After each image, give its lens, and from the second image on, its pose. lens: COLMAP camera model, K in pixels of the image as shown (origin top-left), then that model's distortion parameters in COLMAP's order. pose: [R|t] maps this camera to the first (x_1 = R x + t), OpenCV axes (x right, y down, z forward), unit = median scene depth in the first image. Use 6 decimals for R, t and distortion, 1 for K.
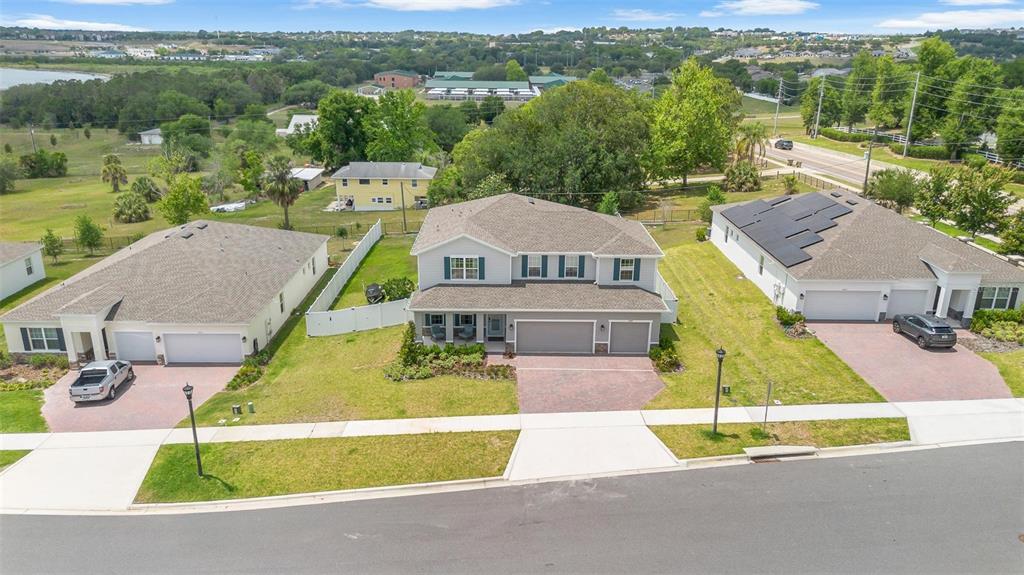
lens RADIAL K [[726.5, 0, 514.8], [0, 726.5, 287.2], [0, 0, 1]] dist [0.073667, -0.080638]
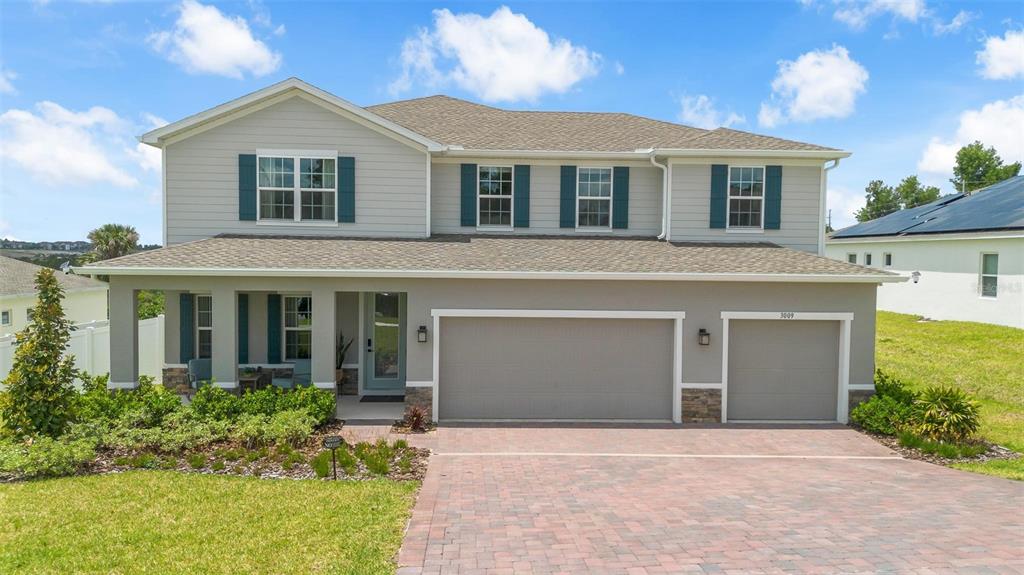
lens RADIAL K [[726.5, 0, 514.8], [0, 726.5, 287.2], [0, 0, 1]] dist [0.073667, -0.080638]
pose [[0.998943, 0.001697, 0.045925, 0.021021], [0.011250, 0.959883, -0.280175, 0.124263], [-0.044558, 0.280396, 0.958850, 0.678928]]
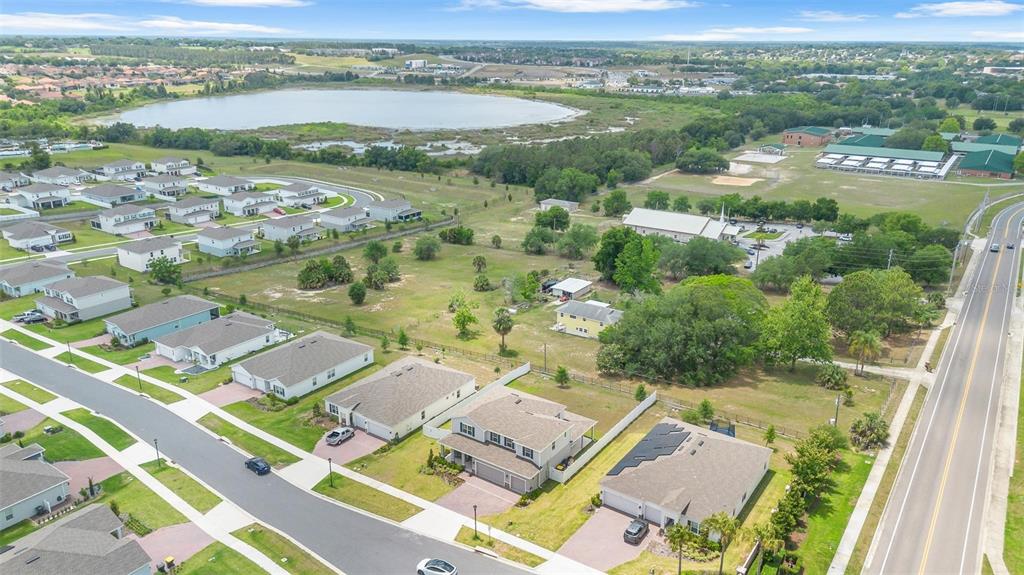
lens RADIAL K [[726.5, 0, 514.8], [0, 726.5, 287.2], [0, 0, 1]] dist [0.073667, -0.080638]
pose [[0.818230, 0.180516, -0.545815, 1.219779], [-0.183487, 0.981768, 0.049633, -0.606998], [0.544823, 0.059539, 0.836435, -0.838443]]
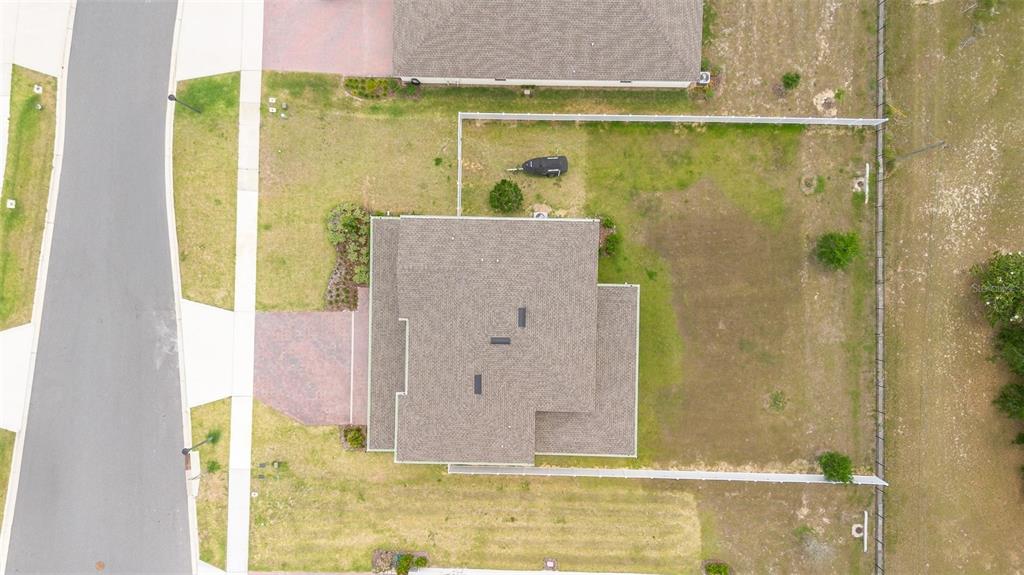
lens RADIAL K [[726.5, 0, 514.8], [0, 726.5, 287.2], [0, 0, 1]] dist [0.073667, -0.080638]
pose [[-0.029487, 0.999261, 0.024652, -0.073770], [-0.301918, -0.032414, 0.952783, -1.085606], [0.952878, 0.020652, 0.302651, 0.850573]]
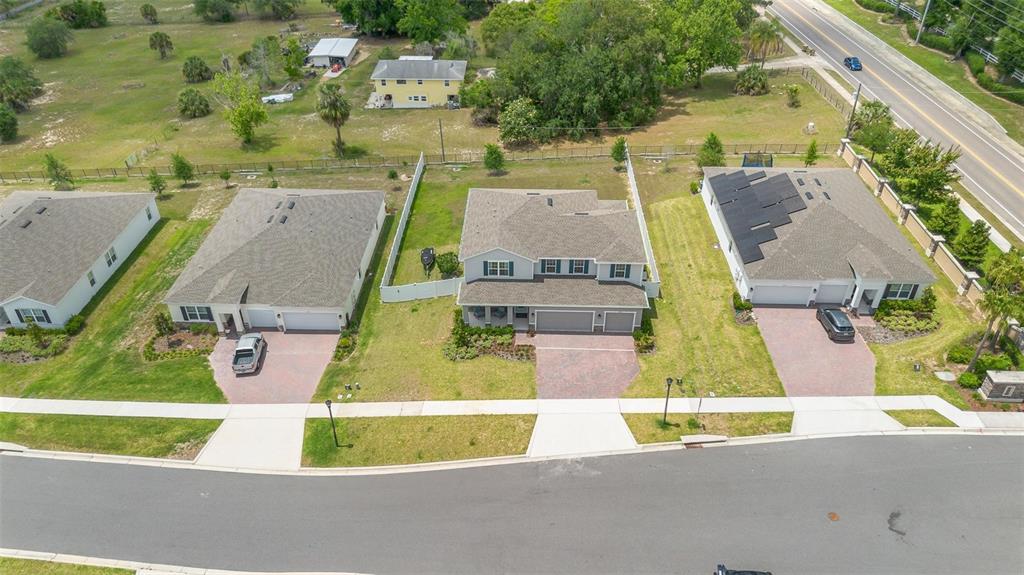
lens RADIAL K [[726.5, 0, 514.8], [0, 726.5, 287.2], [0, 0, 1]] dist [0.073667, -0.080638]
pose [[0.999418, 0.013342, -0.031404, 0.003276], [-0.003768, 0.957903, 0.287066, -0.385879], [0.033912, -0.286781, 0.957396, -0.297685]]
